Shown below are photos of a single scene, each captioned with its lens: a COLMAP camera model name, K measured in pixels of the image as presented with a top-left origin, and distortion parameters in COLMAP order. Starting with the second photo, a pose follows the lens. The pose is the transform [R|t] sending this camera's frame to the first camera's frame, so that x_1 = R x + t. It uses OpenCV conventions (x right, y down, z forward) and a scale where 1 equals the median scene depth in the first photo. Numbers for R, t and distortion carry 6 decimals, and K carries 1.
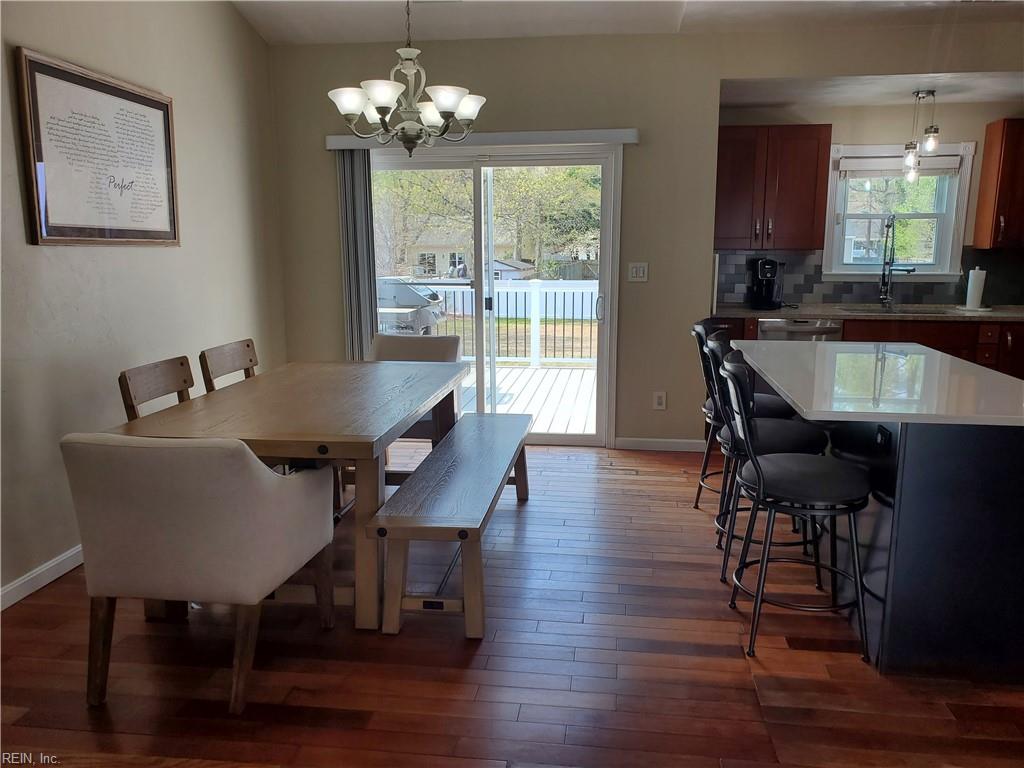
lens RADIAL K [[804.9, 0, 512.0], [0, 804.9, 384.0], [0, 0, 1]] dist [0.012634, 0.008165]
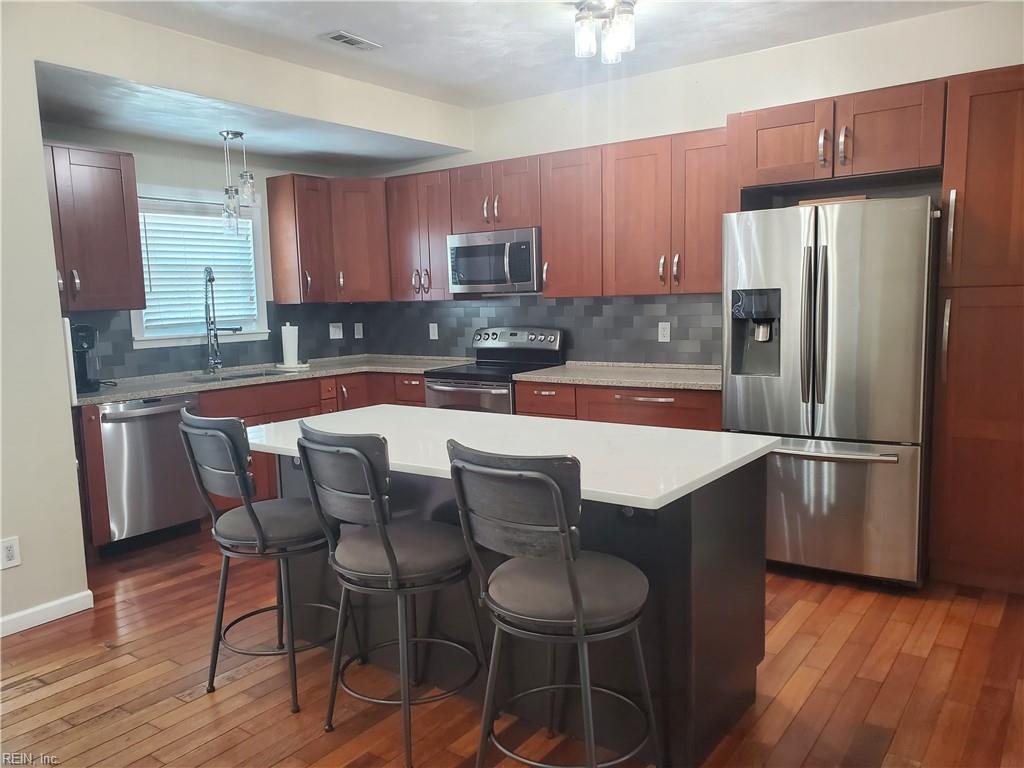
lens RADIAL K [[797.5, 0, 516.1], [0, 797.5, 386.6], [0, 0, 1]] dist [0.071974, -0.055394]
pose [[0.469435, -0.111526, 0.875895, -0.175363], [0.177513, 0.983658, 0.030109, -0.056952], [-0.864939, 0.141348, 0.481561, 0.352579]]
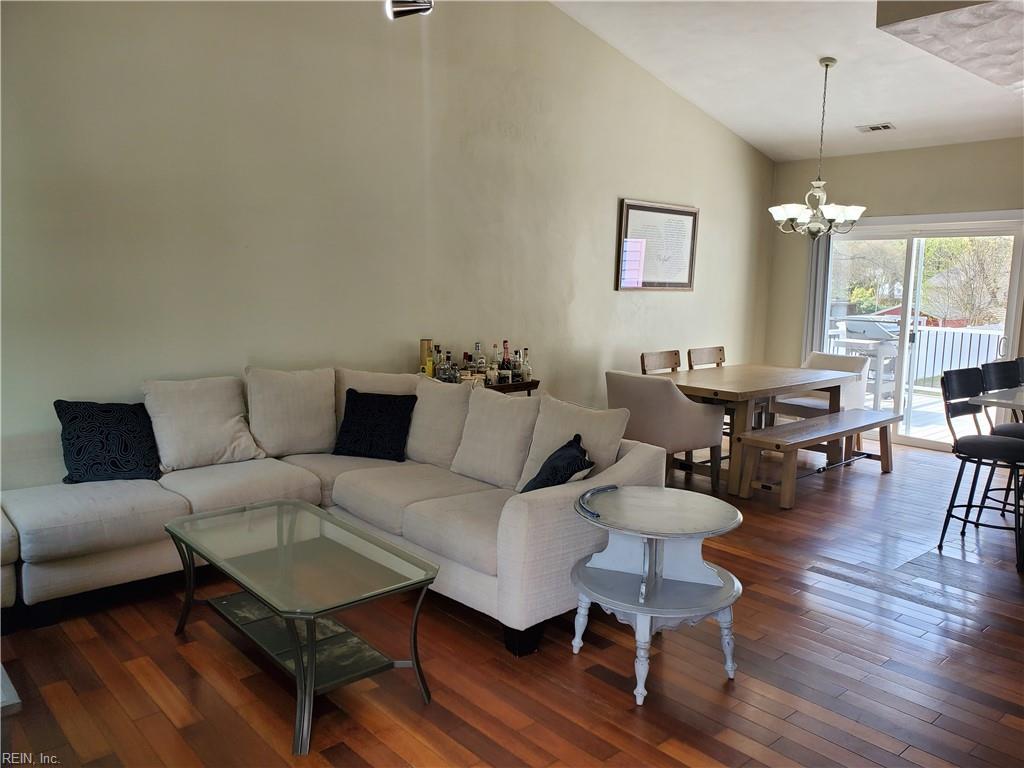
lens RADIAL K [[797.5, 0, 516.1], [0, 797.5, 386.6], [0, 0, 1]] dist [0.071974, -0.055394]
pose [[0.759369, 0.107150, -0.641777, 0.365228], [-0.132757, 0.991113, 0.008392, 0.059941], [0.636973, 0.078828, 0.766845, -0.473644]]
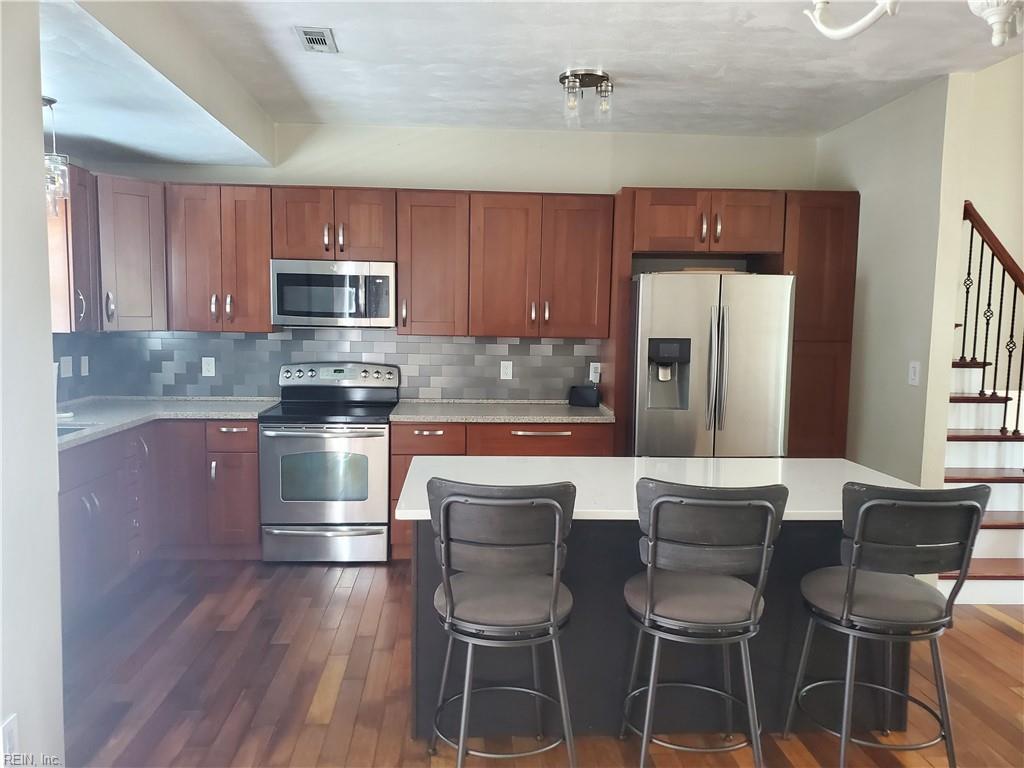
lens RADIAL K [[797.5, 0, 516.1], [0, 797.5, 386.6], [0, 0, 1]] dist [0.071974, -0.055394]
pose [[-0.201866, -0.087816, 0.975468, -0.246788], [0.153218, 0.980878, 0.120011, -0.160818], [-0.967354, 0.173686, -0.184551, 0.831918]]
